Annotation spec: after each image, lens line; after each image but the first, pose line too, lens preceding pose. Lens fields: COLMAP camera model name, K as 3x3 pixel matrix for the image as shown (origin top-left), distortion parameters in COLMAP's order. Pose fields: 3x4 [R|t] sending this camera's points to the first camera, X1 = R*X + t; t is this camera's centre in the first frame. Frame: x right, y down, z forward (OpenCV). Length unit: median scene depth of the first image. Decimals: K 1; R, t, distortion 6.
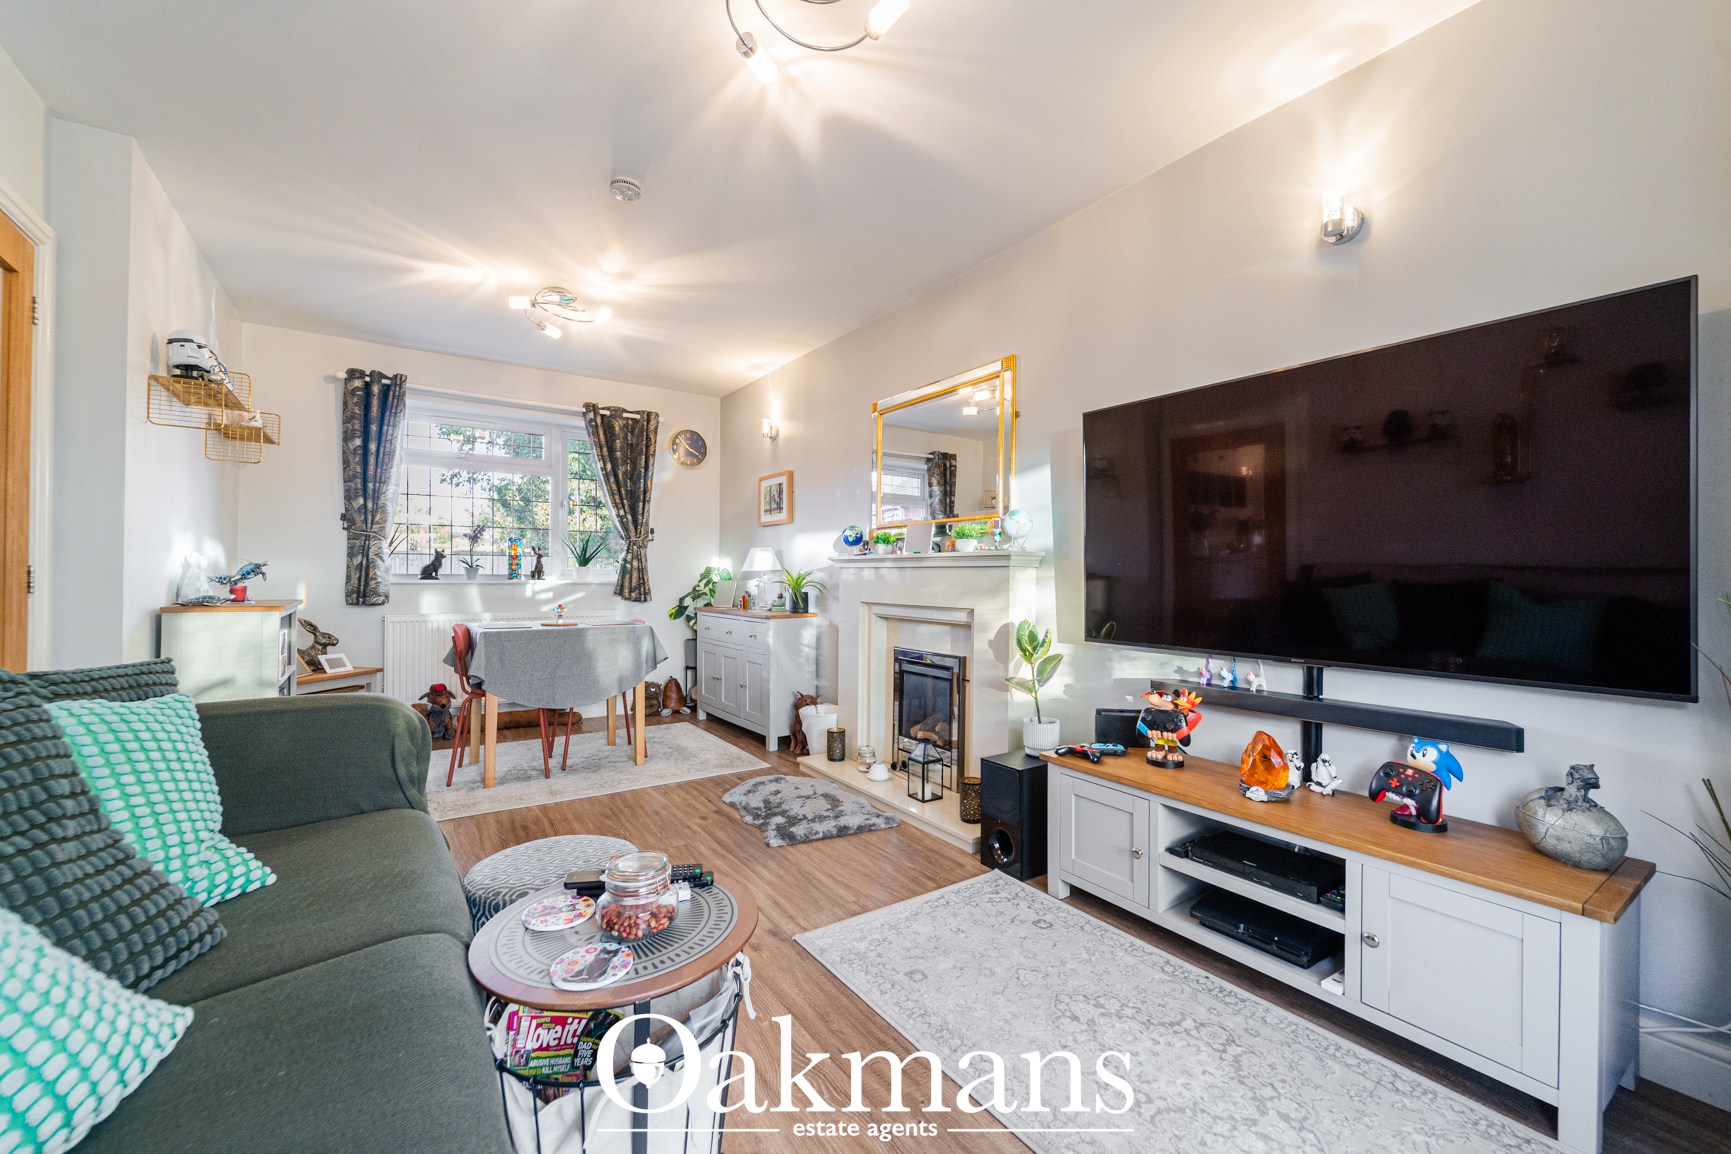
lens RADIAL K [[713.1, 0, 872.0], [0, 713.1, 571.8], [0, 0, 1]] dist [-0.001059, -0.000166]
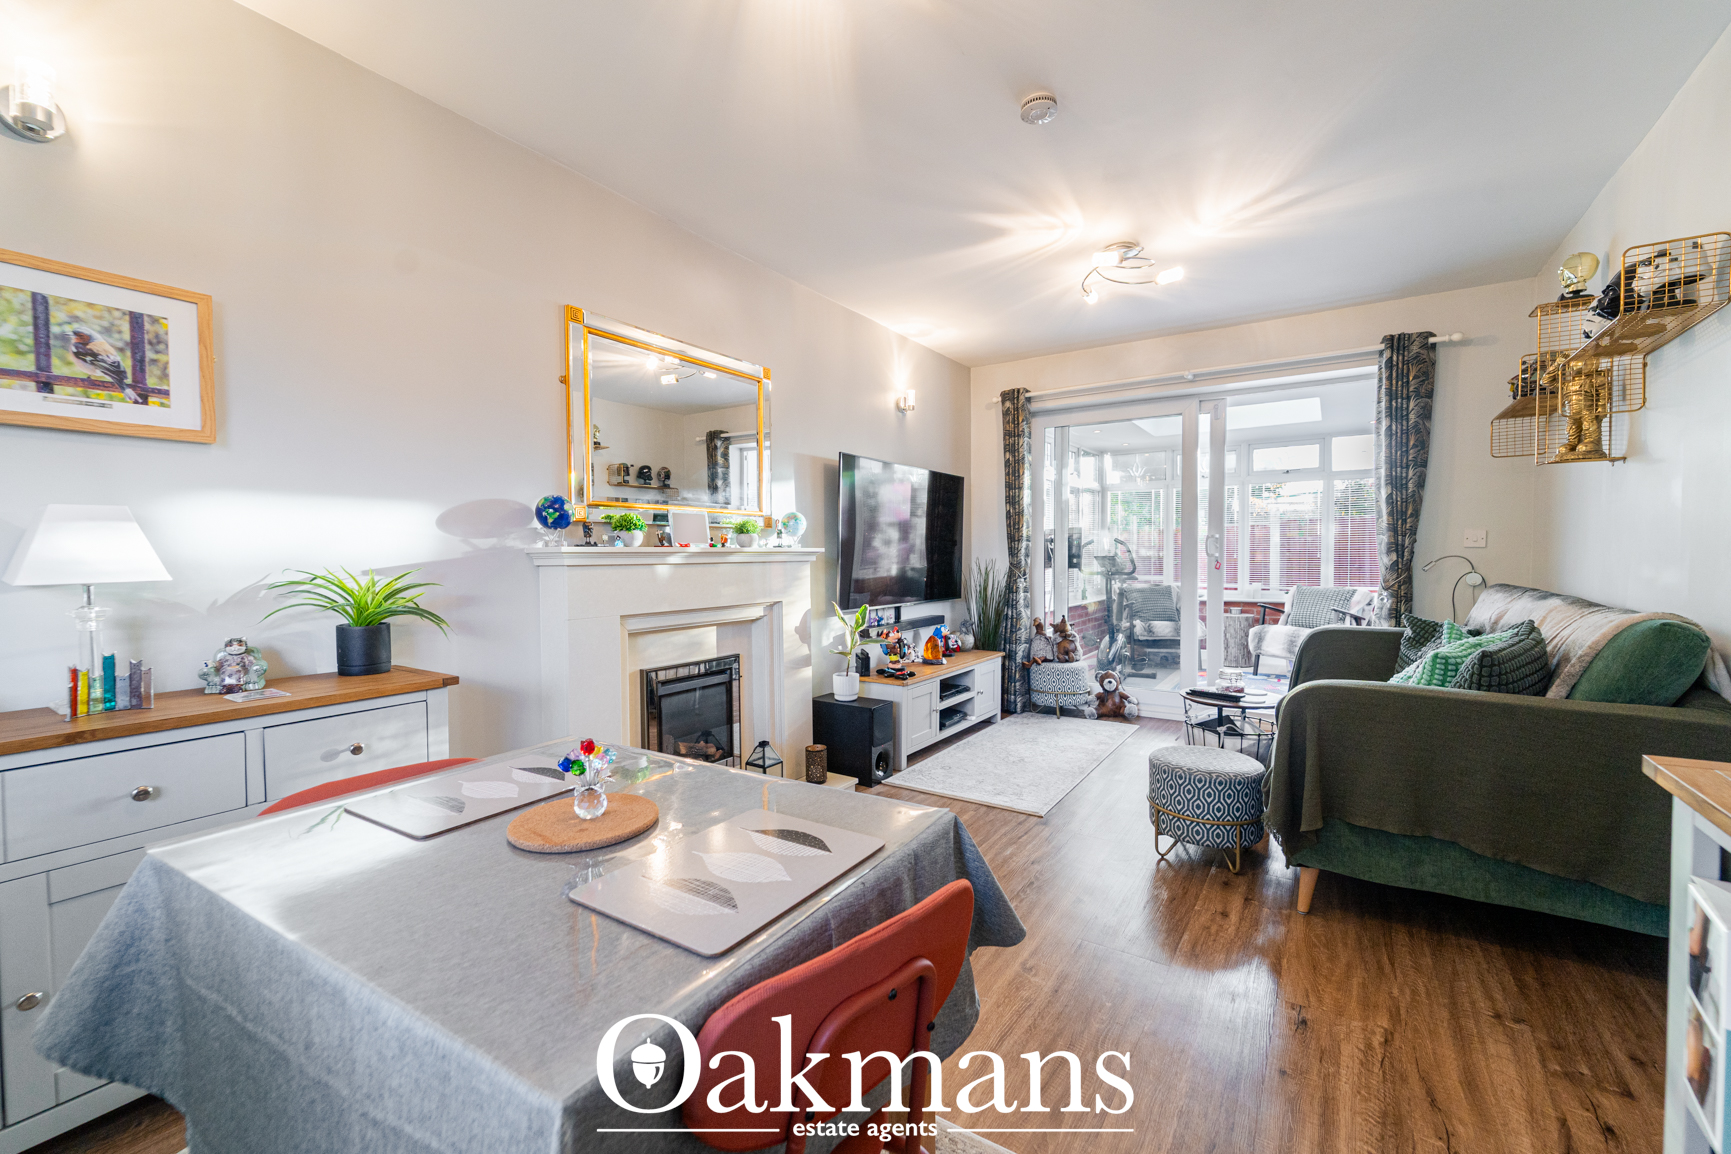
lens RADIAL K [[713.1, 0, 873.3], [0, 713.1, 576.0], [0, 0, 1]] dist [-0.001059, -0.000166]
pose [[-0.387929, -0.034874, 0.921029, -1.187966], [-0.003806, 0.999336, 0.036235, -0.033376], [-0.921681, 0.010551, -0.387804, 1.705160]]
